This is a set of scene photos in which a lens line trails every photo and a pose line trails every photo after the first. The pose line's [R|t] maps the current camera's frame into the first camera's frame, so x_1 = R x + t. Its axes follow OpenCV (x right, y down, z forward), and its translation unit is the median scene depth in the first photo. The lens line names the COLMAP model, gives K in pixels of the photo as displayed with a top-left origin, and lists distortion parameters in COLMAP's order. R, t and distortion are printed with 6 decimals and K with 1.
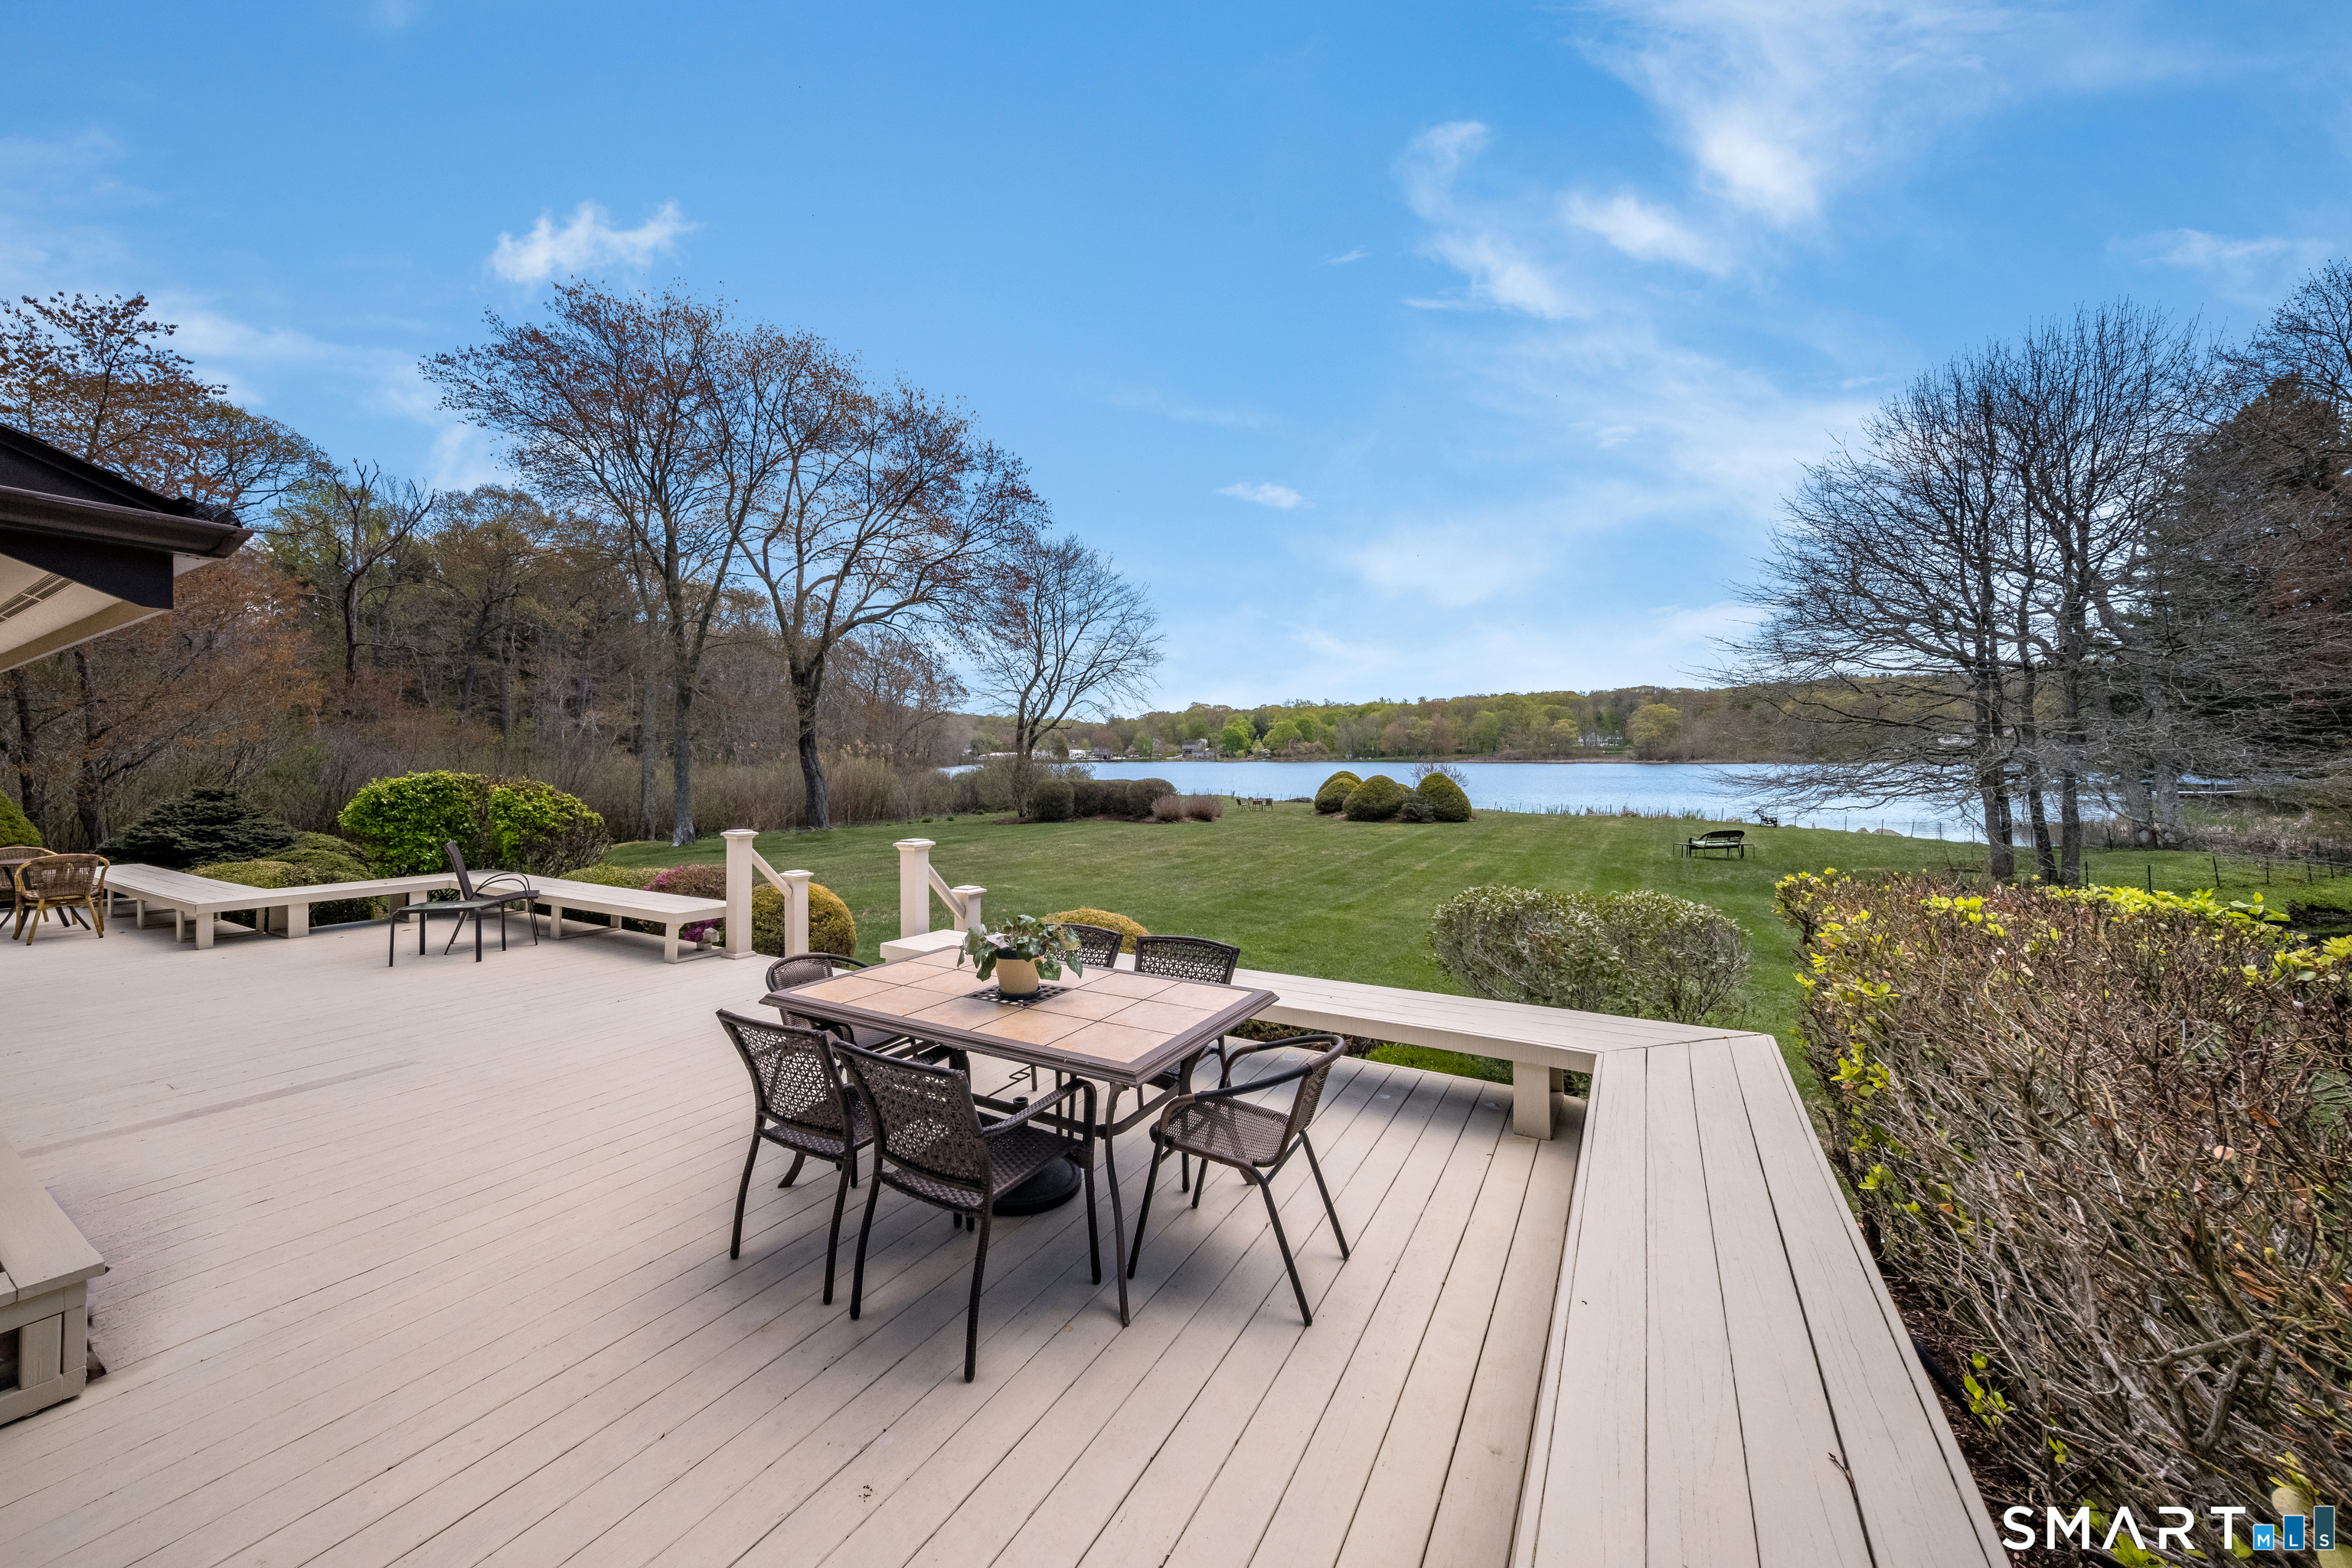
lens RADIAL K [[843.7, 0, 1104.7], [0, 843.7, 777.7], [0, 0, 1]] dist [0.000447, 0.000076]
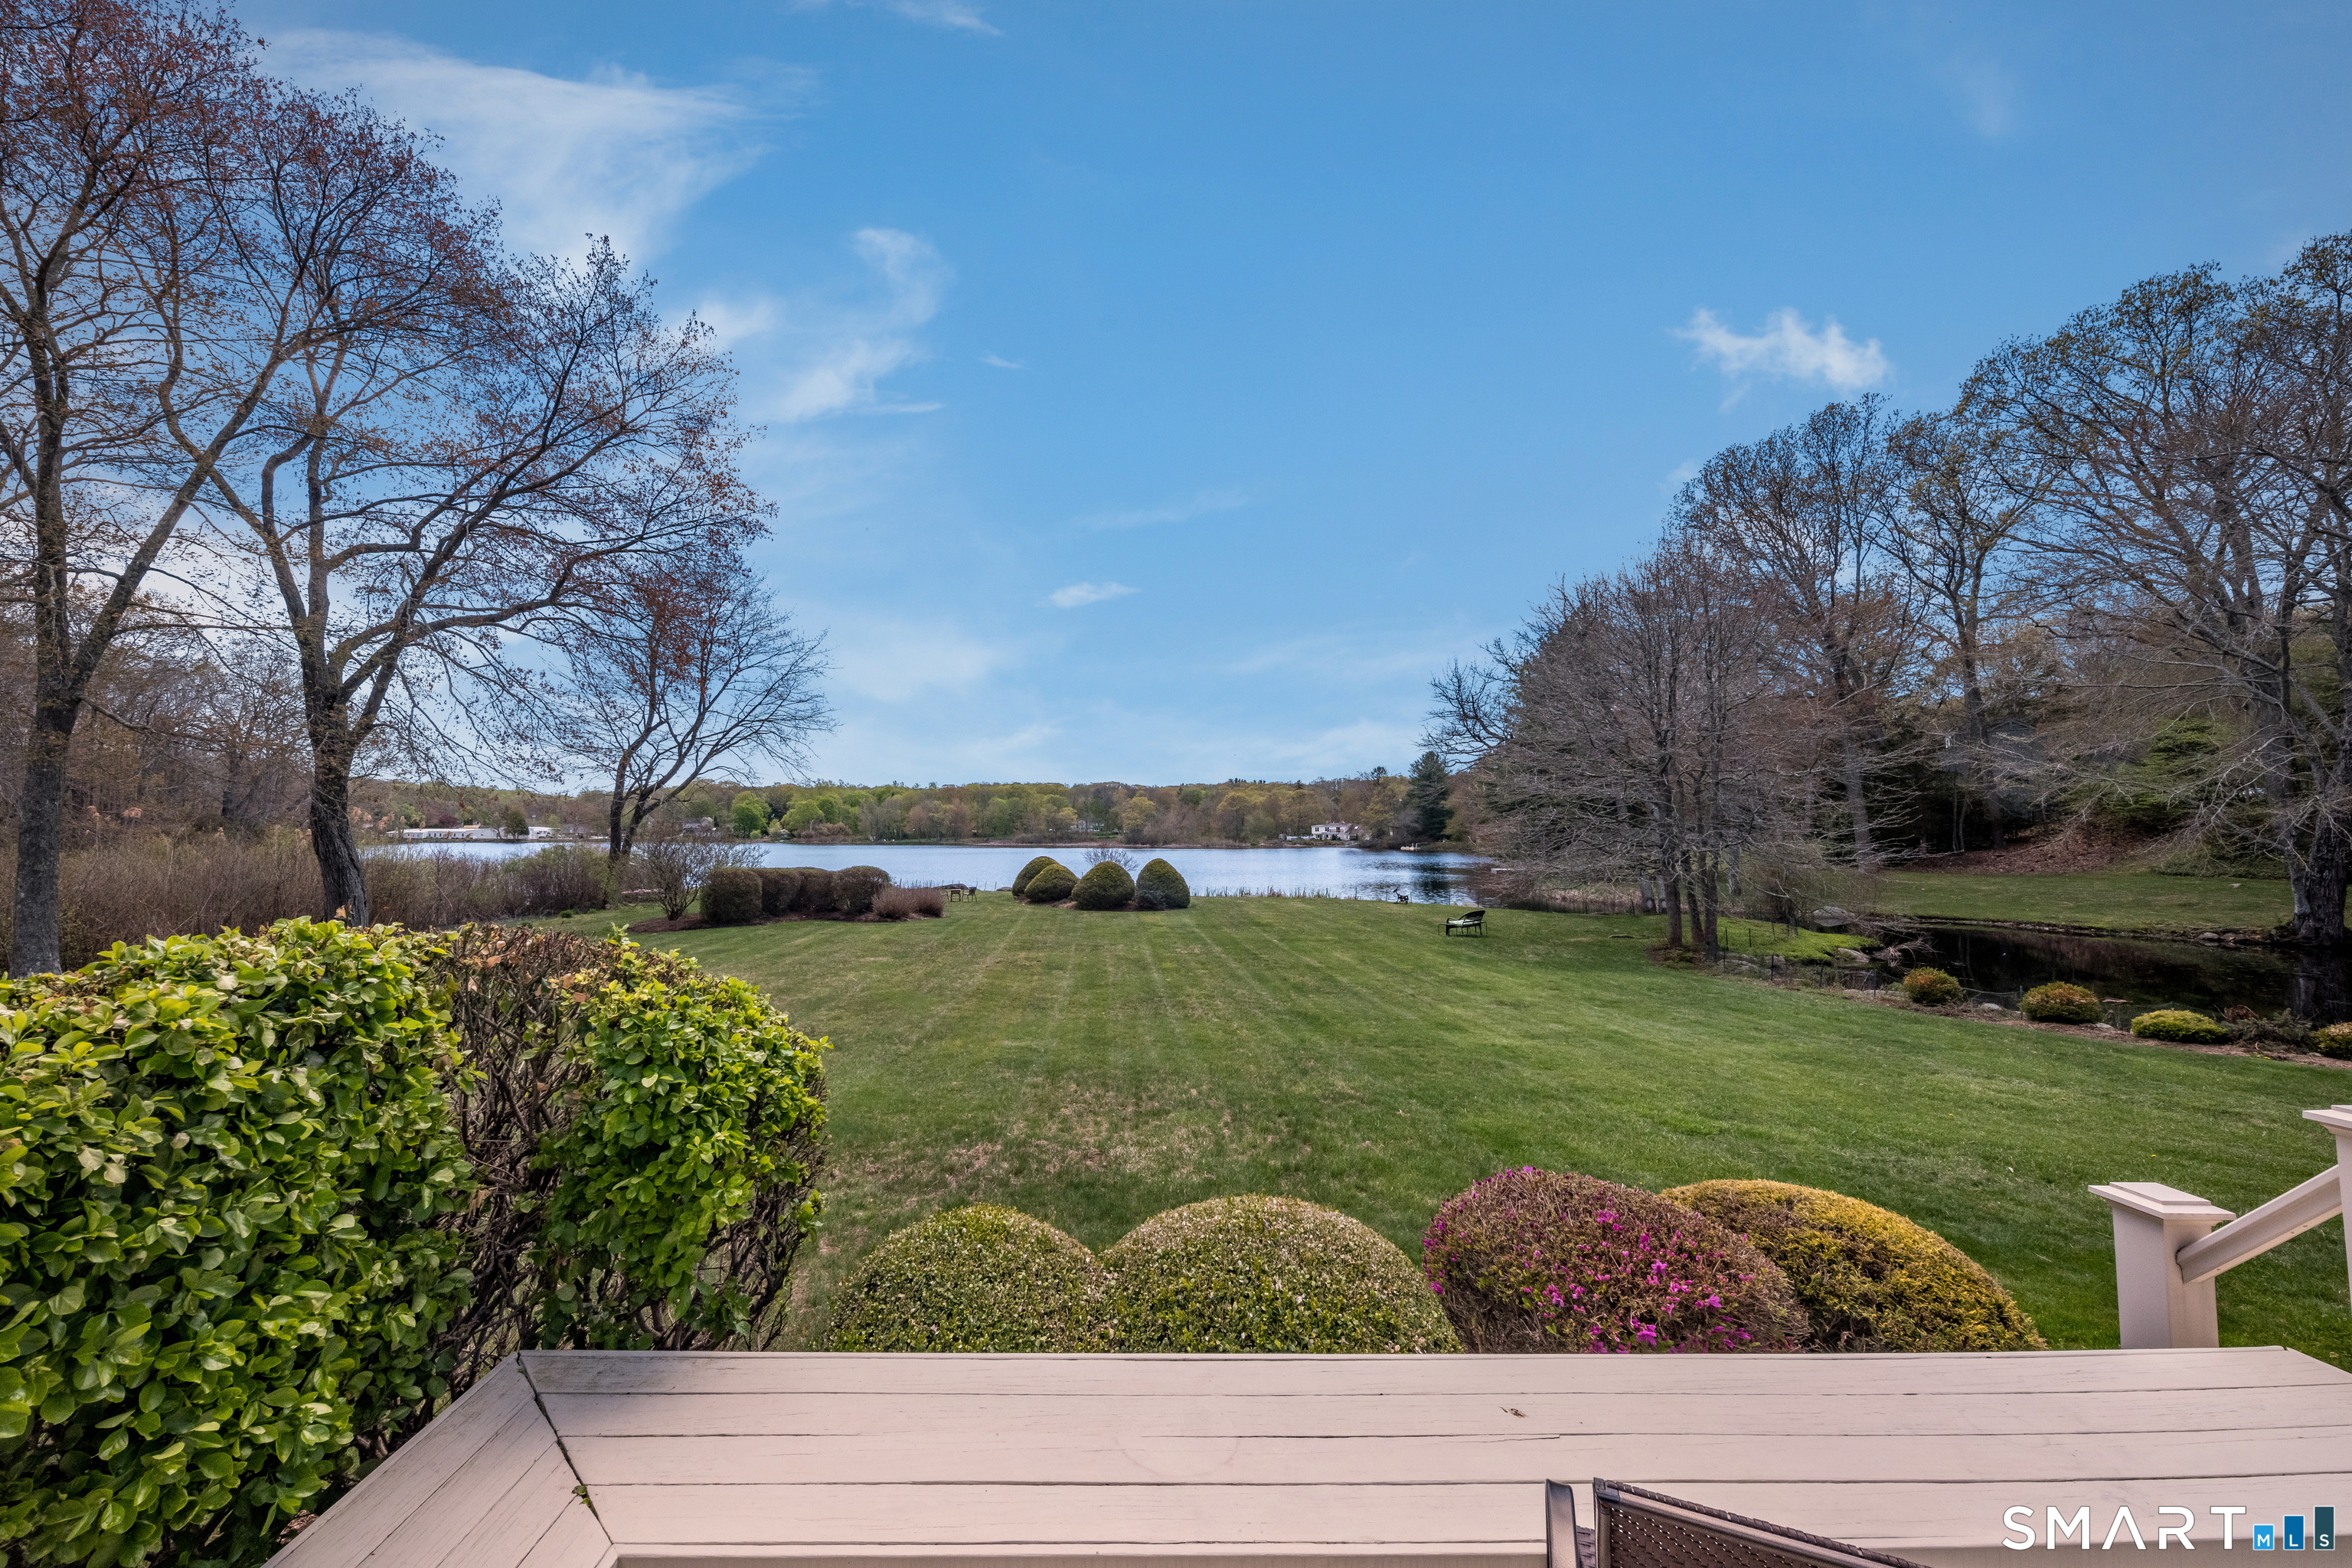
lens RADIAL K [[843.7, 0, 1104.7], [0, 843.7, 777.7], [0, 0, 1]] dist [0.000447, 0.000076]
pose [[0.842938, 0.049410, 0.535737, -0.152437], [0.002690, 0.995375, -0.096033, -0.003932], [-0.538003, 0.082391, 0.838906, 0.151967]]
